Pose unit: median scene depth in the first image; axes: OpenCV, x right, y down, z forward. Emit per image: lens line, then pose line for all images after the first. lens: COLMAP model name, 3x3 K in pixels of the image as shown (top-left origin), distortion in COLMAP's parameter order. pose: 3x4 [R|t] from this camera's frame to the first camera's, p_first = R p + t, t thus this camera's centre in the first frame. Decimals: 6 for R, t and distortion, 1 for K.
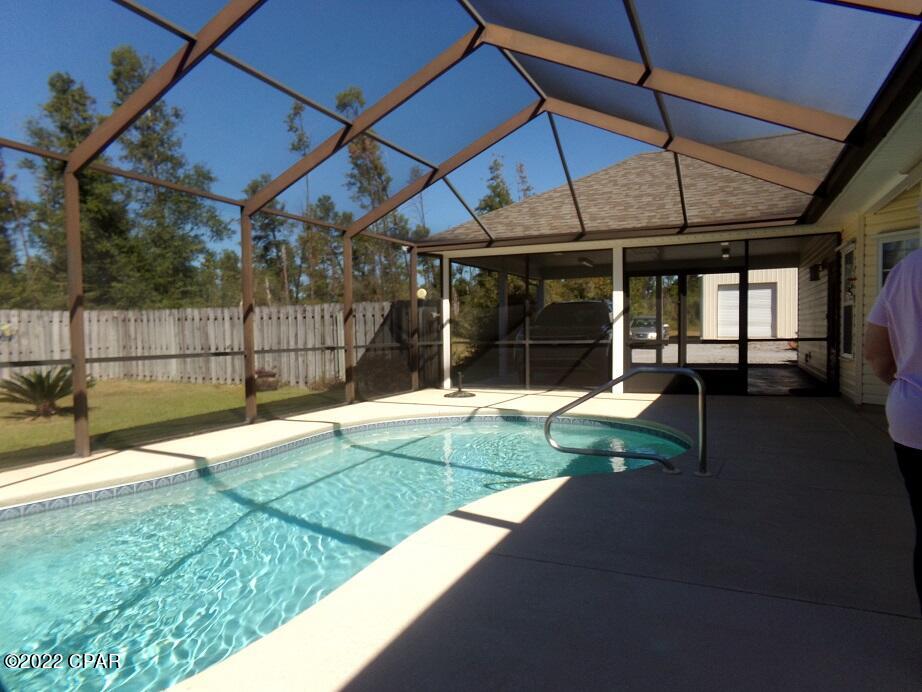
lens RADIAL K [[628.9, 0, 458.2], [0, 628.9, 346.1], [0, 0, 1]] dist [0.007887, 0.003659]
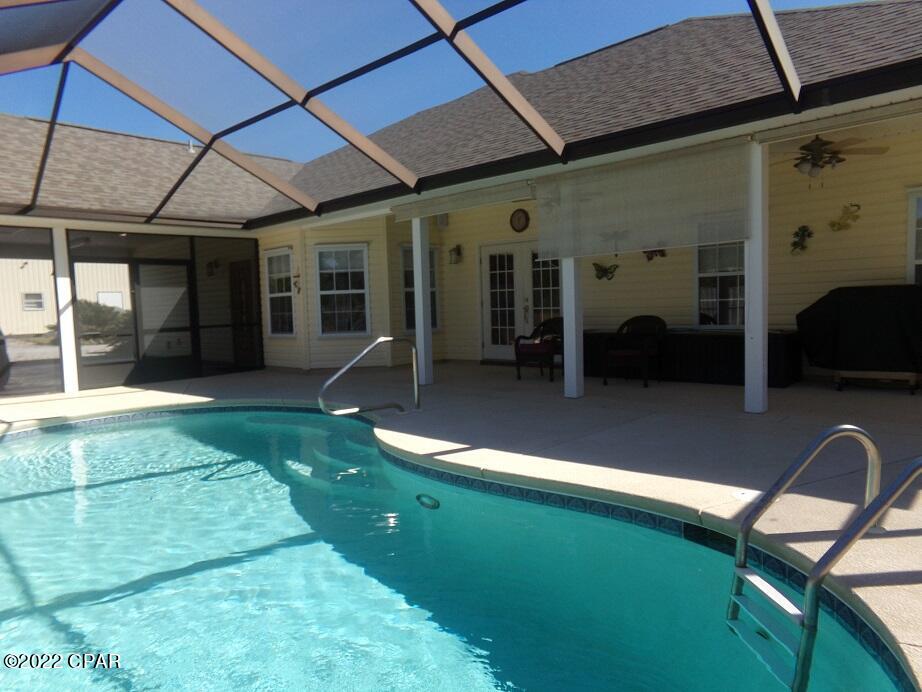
lens RADIAL K [[628.9, 0, 458.2], [0, 628.9, 346.1], [0, 0, 1]] dist [0.007887, 0.003659]
pose [[0.334800, -0.060375, 0.940353, -0.439402], [0.056065, 0.997454, 0.044080, 0.001399], [-0.940620, 0.037963, 0.337333, 0.195529]]
